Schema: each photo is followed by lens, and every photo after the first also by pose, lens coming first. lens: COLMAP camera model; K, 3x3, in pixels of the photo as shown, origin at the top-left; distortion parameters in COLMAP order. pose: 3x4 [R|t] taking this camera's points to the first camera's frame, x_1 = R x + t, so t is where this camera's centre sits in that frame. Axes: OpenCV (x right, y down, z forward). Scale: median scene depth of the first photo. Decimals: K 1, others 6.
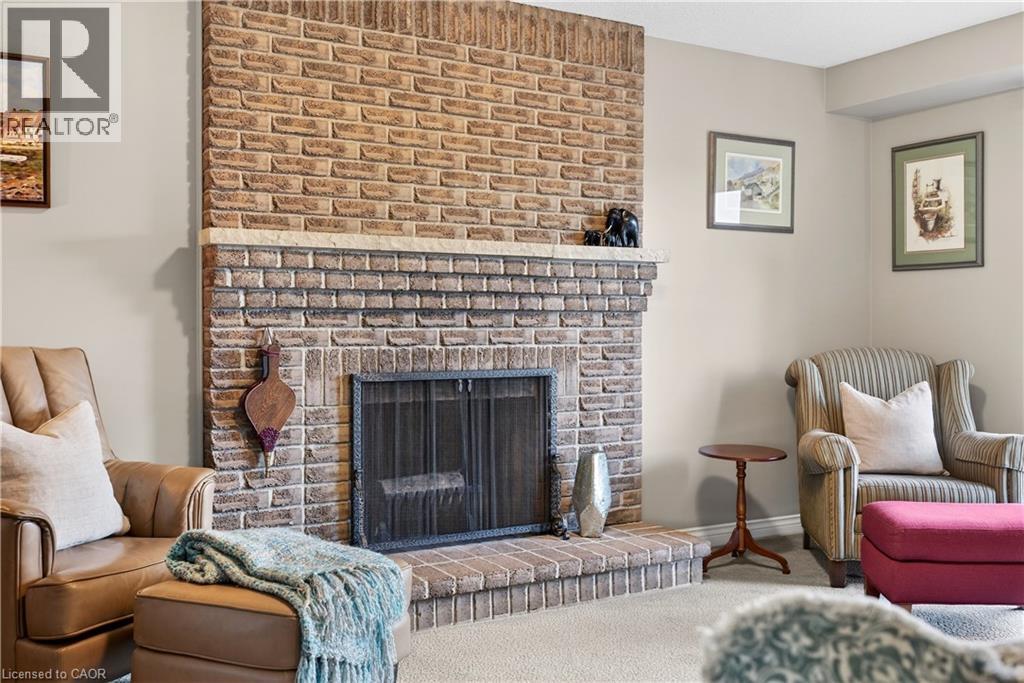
lens RADIAL K [[980.4, 0, 509.7], [0, 980.4, 343.1], [0, 0, 1]] dist [0.005024, 0.000000]
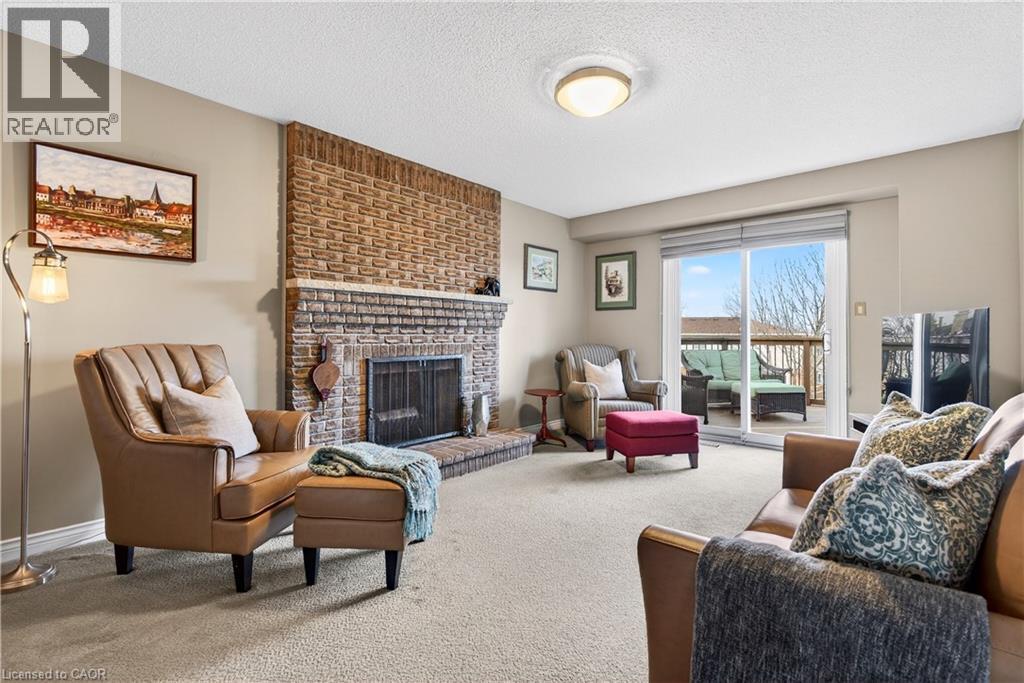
lens RADIAL K [[461.1, 0, 514.3], [0, 461.1, 336.6], [0, 0, 1]] dist [0.000637, -0.000304]
pose [[0.950691, 0.003162, 0.310124, -0.166255], [0.000756, 0.999921, -0.012512, 0.000798], [-0.310139, 0.012129, 0.950614, 0.061568]]
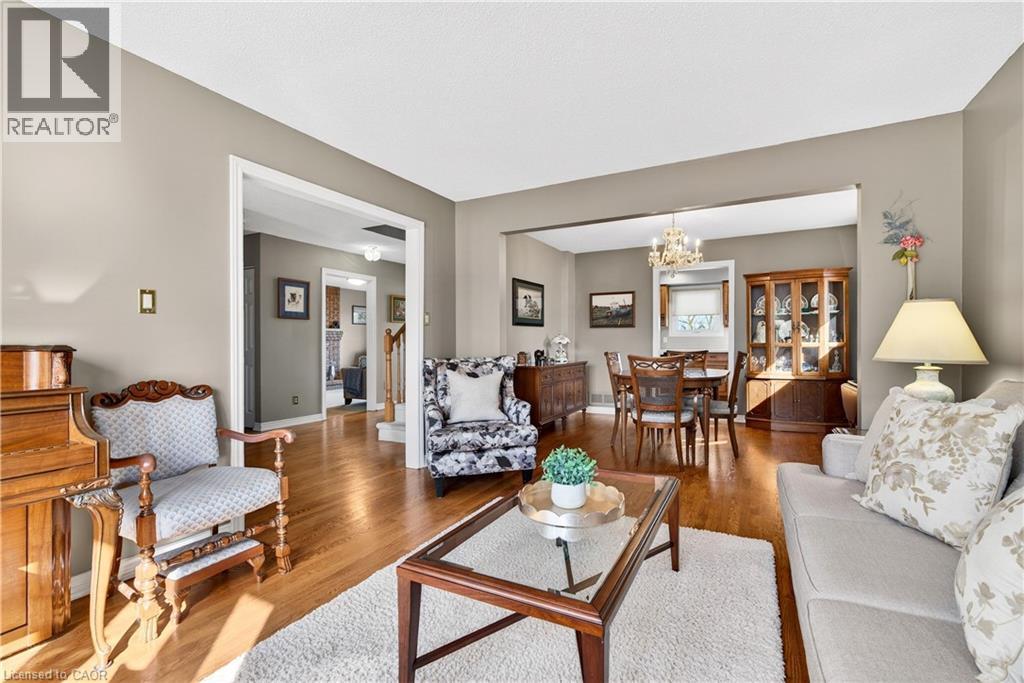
lens RADIAL K [[461.1, 0, 516.5], [0, 461.1, 343.2], [0, 0, 1]] dist [0.000637, -0.000304]
pose [[0.837240, 0.000996, 0.546835, -0.515716], [0.002903, 0.999976, -0.006266, 0.003963], [-0.546829, 0.006833, 0.837217, -1.945329]]
